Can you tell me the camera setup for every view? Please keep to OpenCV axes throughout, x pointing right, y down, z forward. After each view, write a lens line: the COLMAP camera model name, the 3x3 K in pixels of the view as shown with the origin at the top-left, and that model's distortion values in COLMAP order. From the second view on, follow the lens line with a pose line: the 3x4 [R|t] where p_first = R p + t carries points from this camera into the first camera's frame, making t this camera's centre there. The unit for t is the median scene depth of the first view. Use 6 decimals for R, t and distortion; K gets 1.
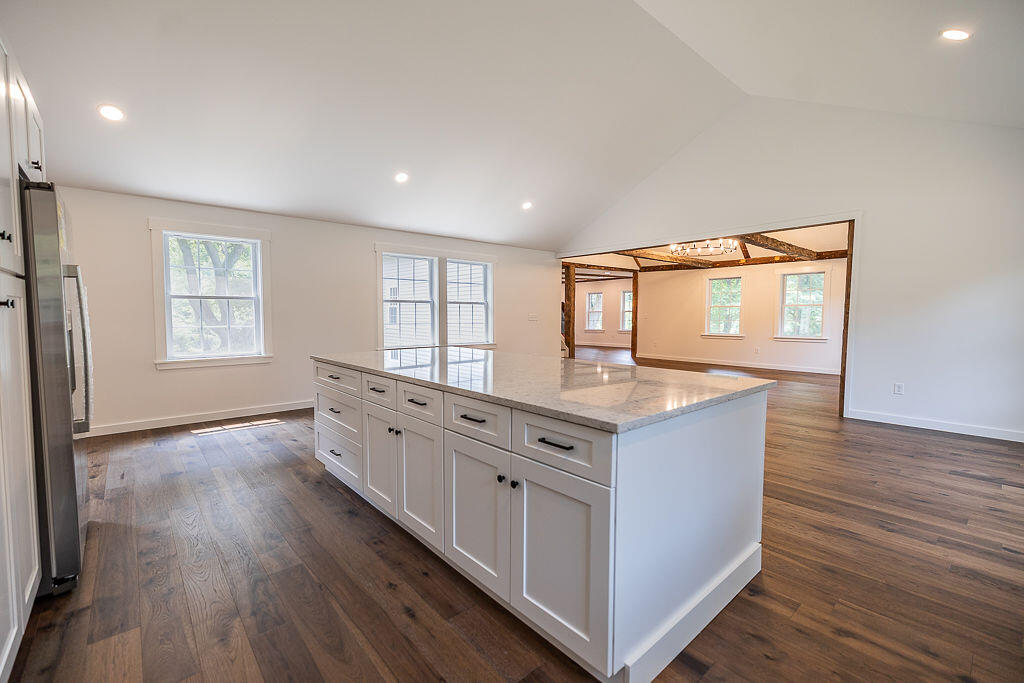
lens RADIAL K [[433.4, 0, 505.9], [0, 433.4, 338.8], [0, 0, 1]] dist [0.001849, -0.000623]
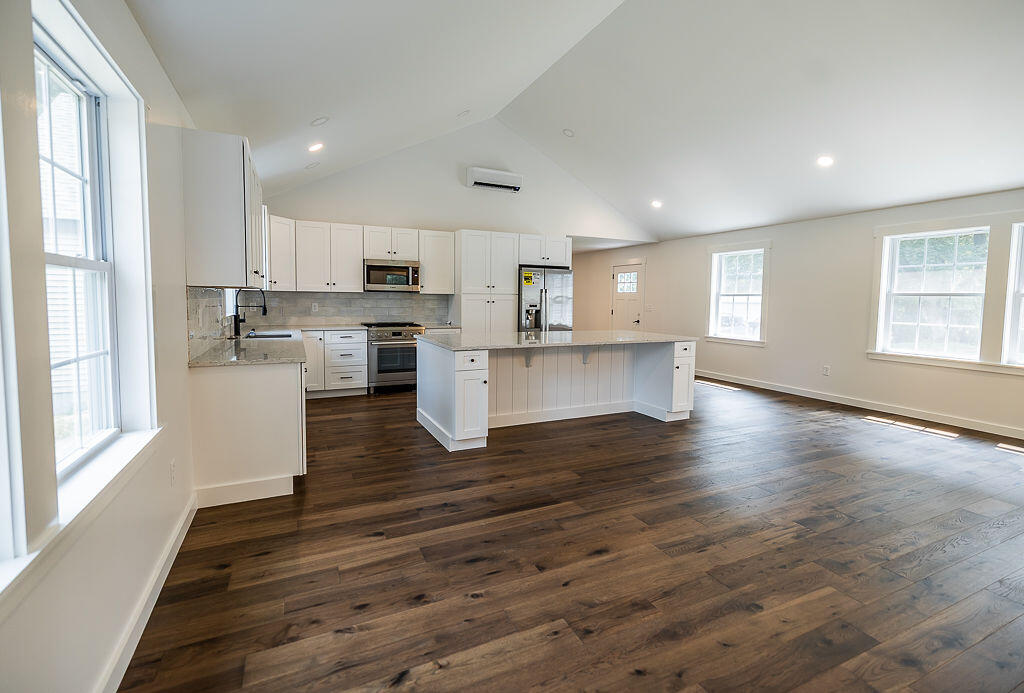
lens RADIAL K [[463.2, 0, 513.6], [0, 463.2, 326.9], [0, 0, 1]] dist [0.003410, -0.000527]
pose [[-0.256396, 0.053885, -0.965069, 1.656205], [-0.068717, 0.994902, 0.073807, -0.095048], [0.964126, 0.085241, -0.251386, 1.202931]]
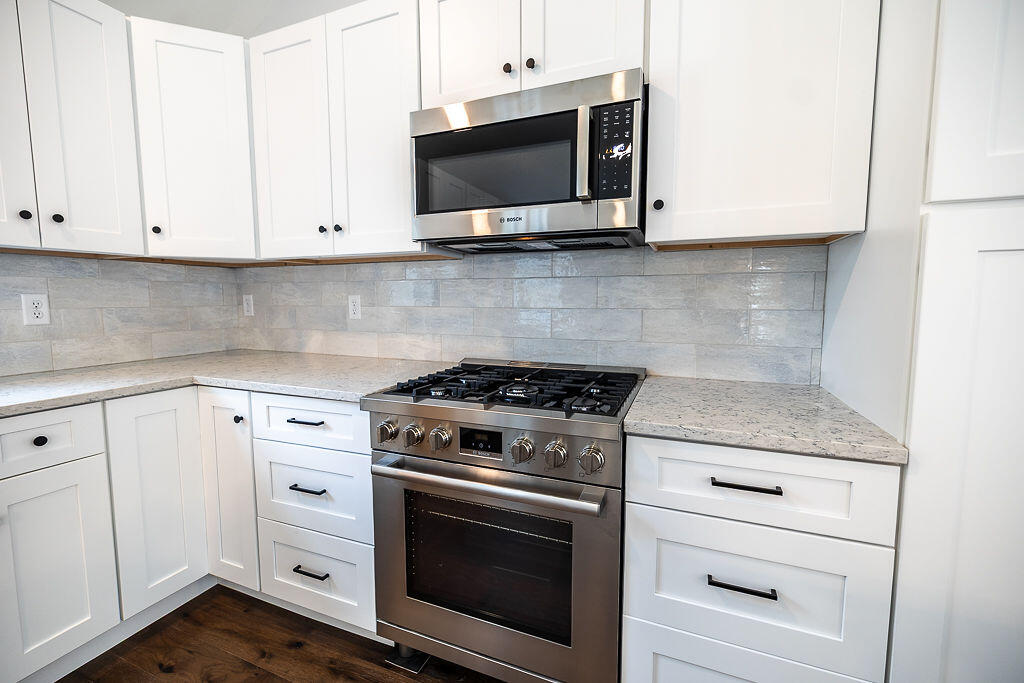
lens RADIAL K [[433.4, 0, 510.5], [0, 433.4, 336.8], [0, 0, 1]] dist [0.001849, -0.000623]
pose [[-0.890168, 0.040533, -0.453826, -0.107992], [-0.027245, 0.989518, 0.141819, -0.022156], [0.454817, 0.138607, -0.879733, 0.508014]]
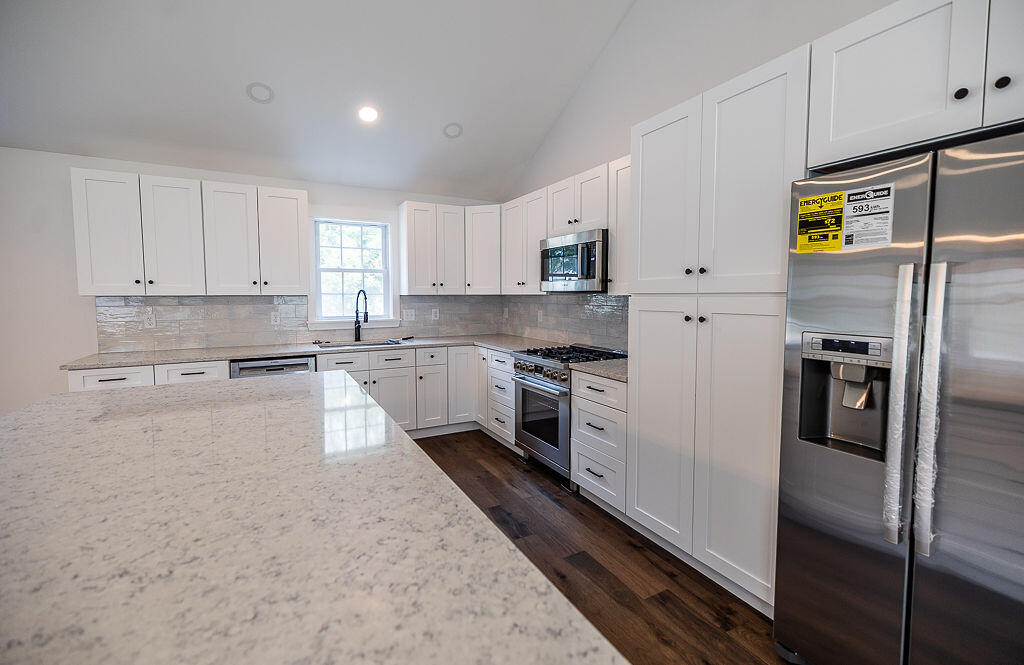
lens RADIAL K [[442.2, 0, 512.5], [0, 442.2, 320.5], [0, 0, 1]] dist [0.007322, -0.000660]
pose [[-0.977652, -0.013310, 0.209807, -0.431383], [0.011528, 0.993098, 0.116718, -0.124205], [-0.209912, 0.116528, -0.970751, 1.241875]]
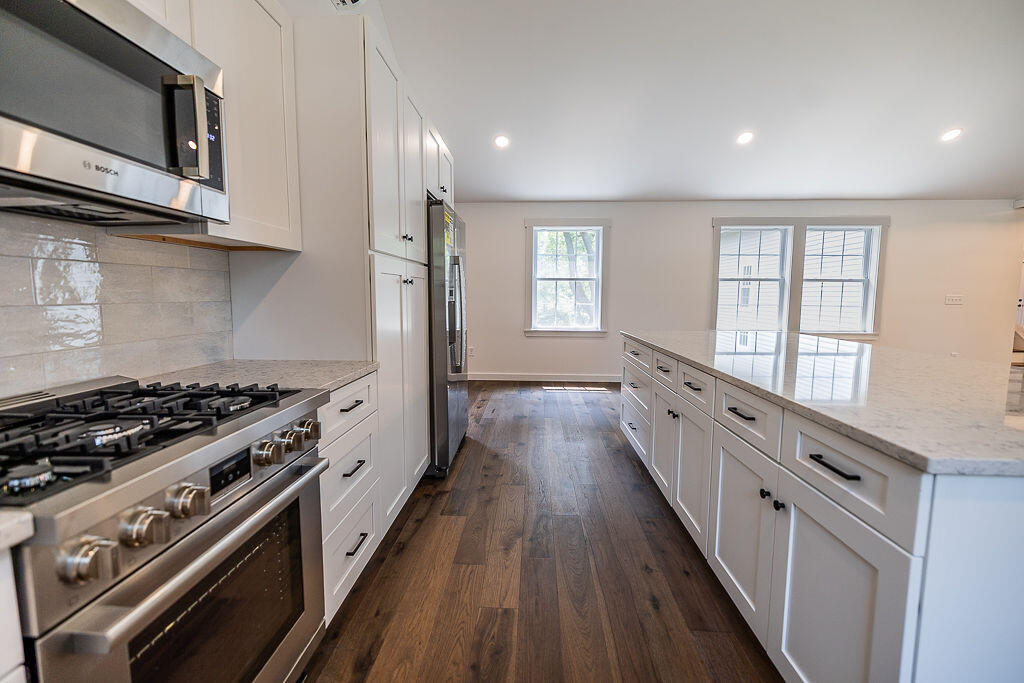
lens RADIAL K [[433.4, 0, 516.0], [0, 433.4, 338.1], [0, 0, 1]] dist [0.001849, -0.000623]
pose [[0.725879, 0.070523, -0.684197, 0.101475], [-0.043218, 0.997441, 0.056960, 0.007195], [0.686463, -0.011776, 0.727069, 0.064420]]
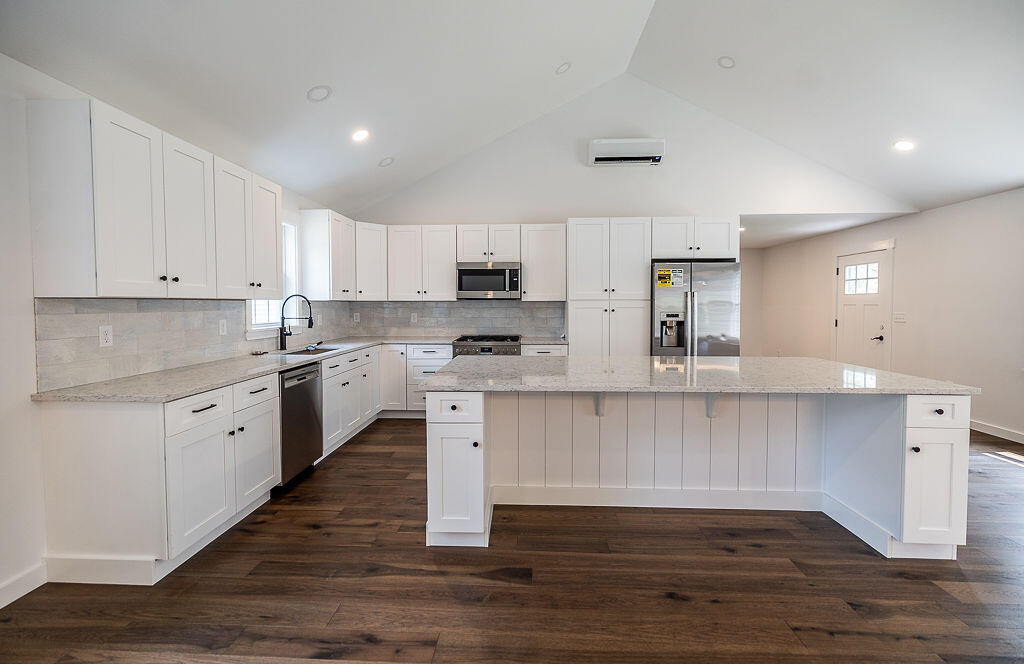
lens RADIAL K [[442.2, 0, 507.7], [0, 442.2, 316.7], [0, 0, 1]] dist [0.007322, -0.000660]
pose [[-0.686190, 0.019728, -0.727155, 0.913315], [-0.042871, 0.996798, 0.067499, -0.113975], [0.726158, 0.077491, -0.683147, 1.362291]]
